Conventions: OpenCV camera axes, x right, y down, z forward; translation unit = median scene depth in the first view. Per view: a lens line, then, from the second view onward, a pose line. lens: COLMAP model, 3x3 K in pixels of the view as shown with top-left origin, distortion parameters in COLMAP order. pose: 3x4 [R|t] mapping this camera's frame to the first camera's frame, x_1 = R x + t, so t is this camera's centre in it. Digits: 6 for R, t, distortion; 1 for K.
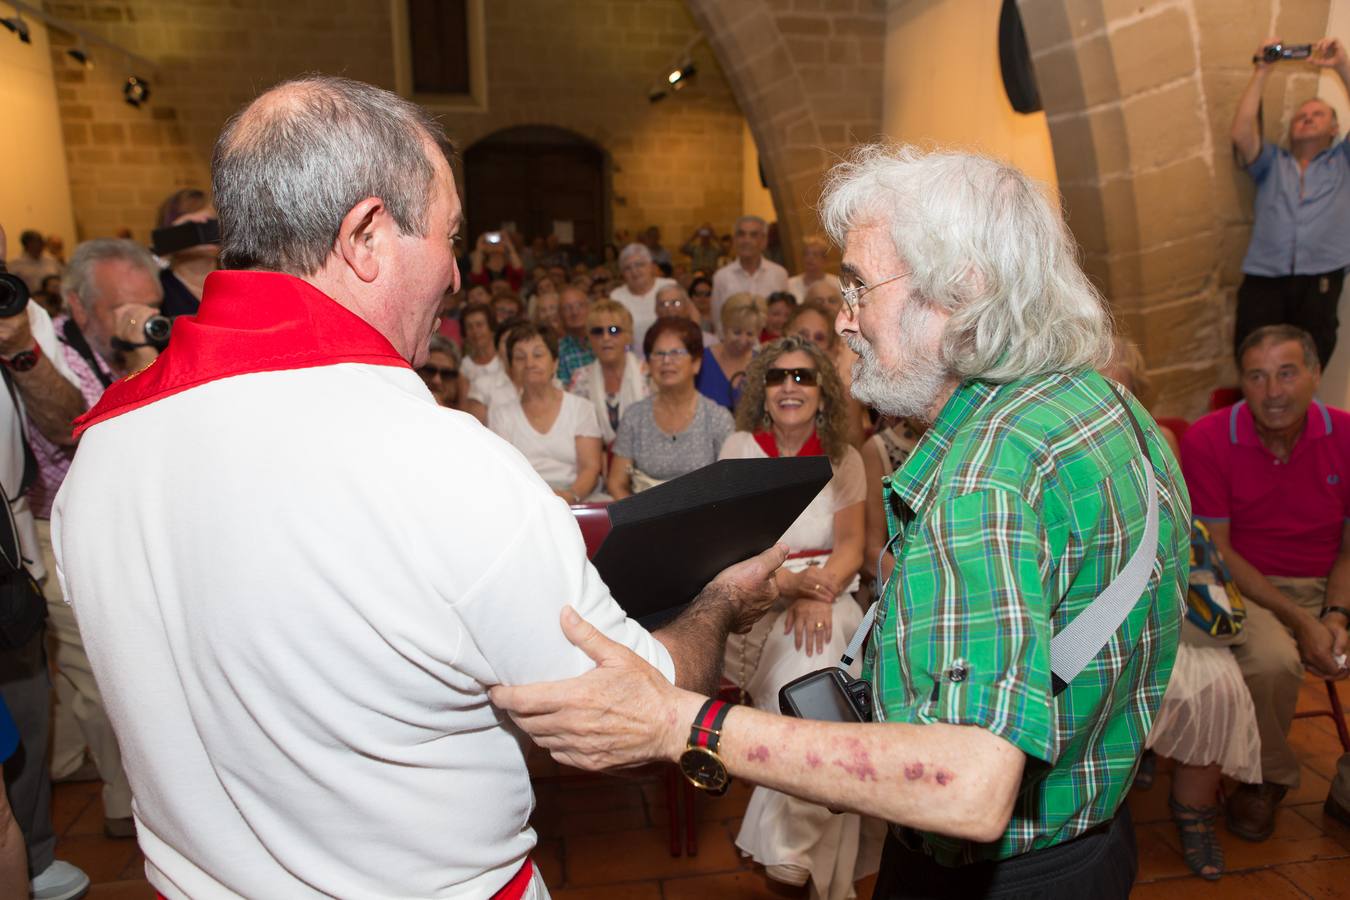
lens RADIAL K [[905.2, 0, 688.3], [0, 905.2, 434.0], [0, 0, 1]] dist [-0.002264, 0.007704]
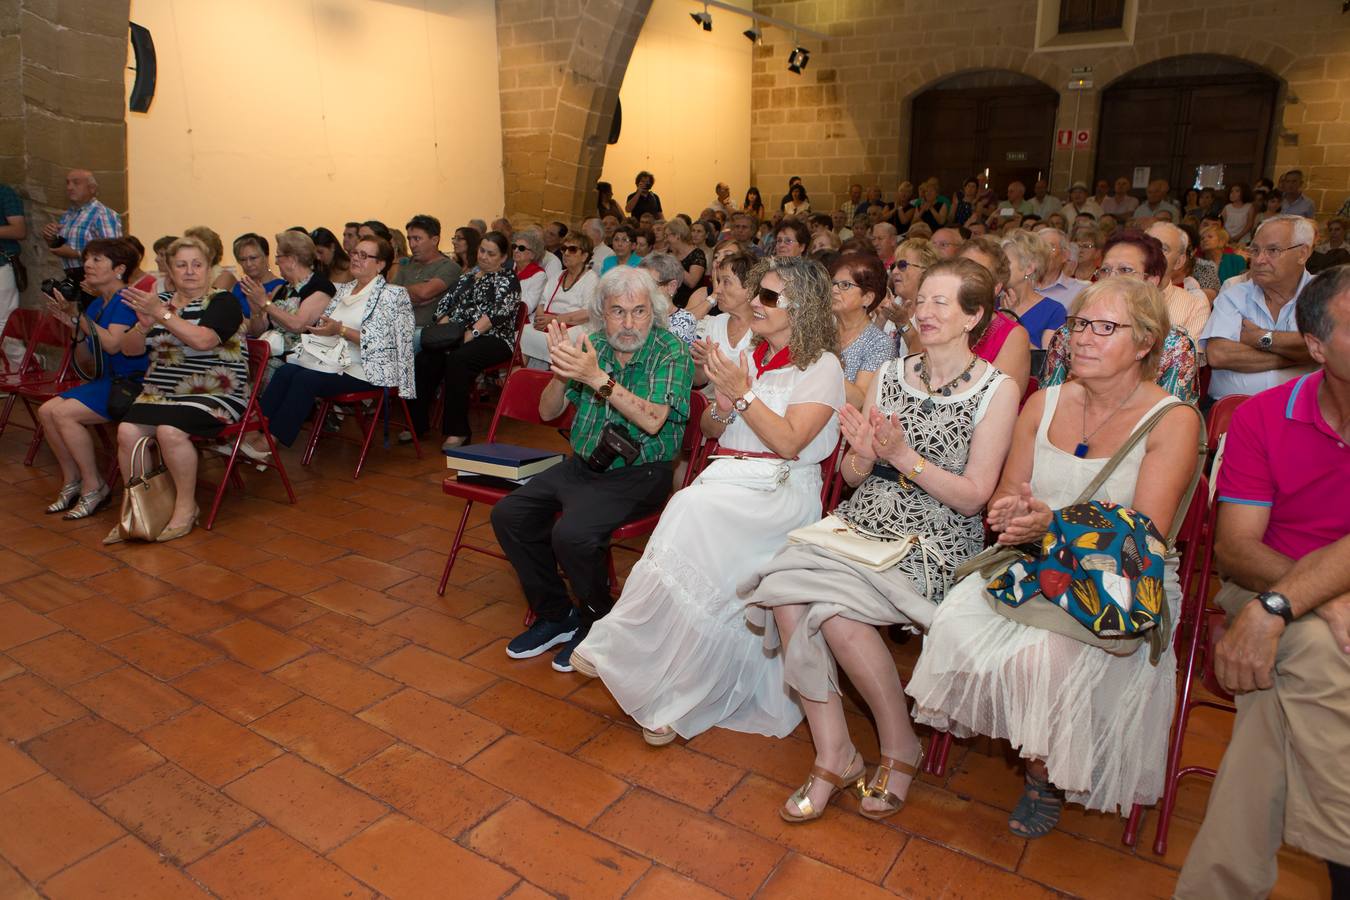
lens RADIAL K [[905.2, 0, 678.5], [0, 905.2, 459.1], [0, 0, 1]] dist [-0.002264, 0.007704]
pose [[0.718718, 0.202943, -0.665025, 0.205945], [-0.150260, 0.979189, 0.136423, 0.000228], [0.678871, 0.001877, 0.734255, 0.015254]]
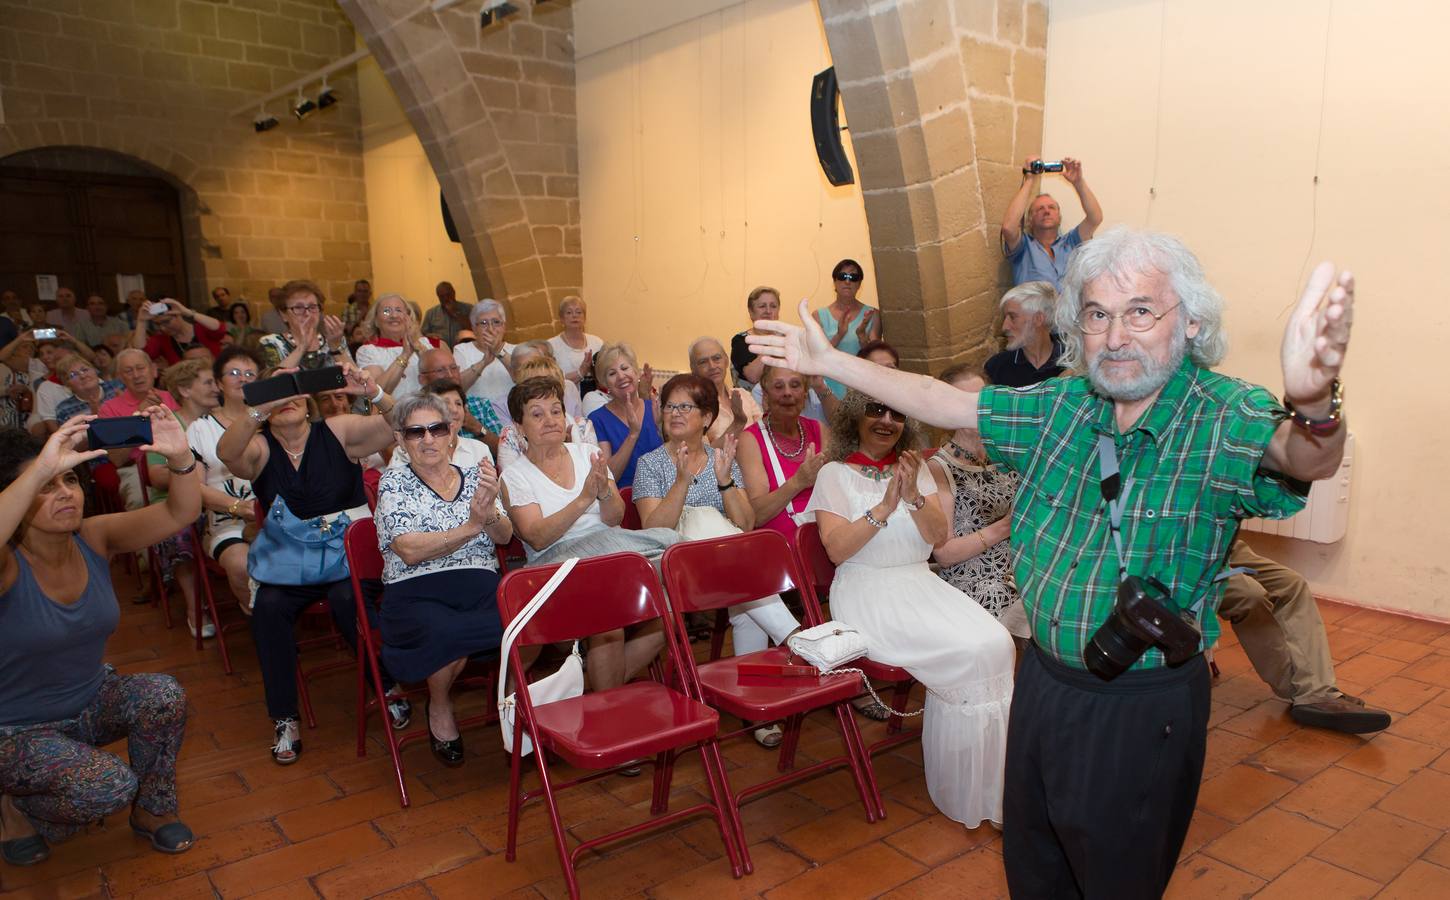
lens RADIAL K [[1058.1, 0, 745.3], [0, 1058.1, 519.1], [0, 0, 1]] dist [-0.020172, 0.026389]
pose [[0.874797, -0.094676, 0.475150, -0.196150], [0.099236, 0.994943, 0.015545, 0.012762], [-0.474218, 0.033553, 0.879768, -0.040721]]
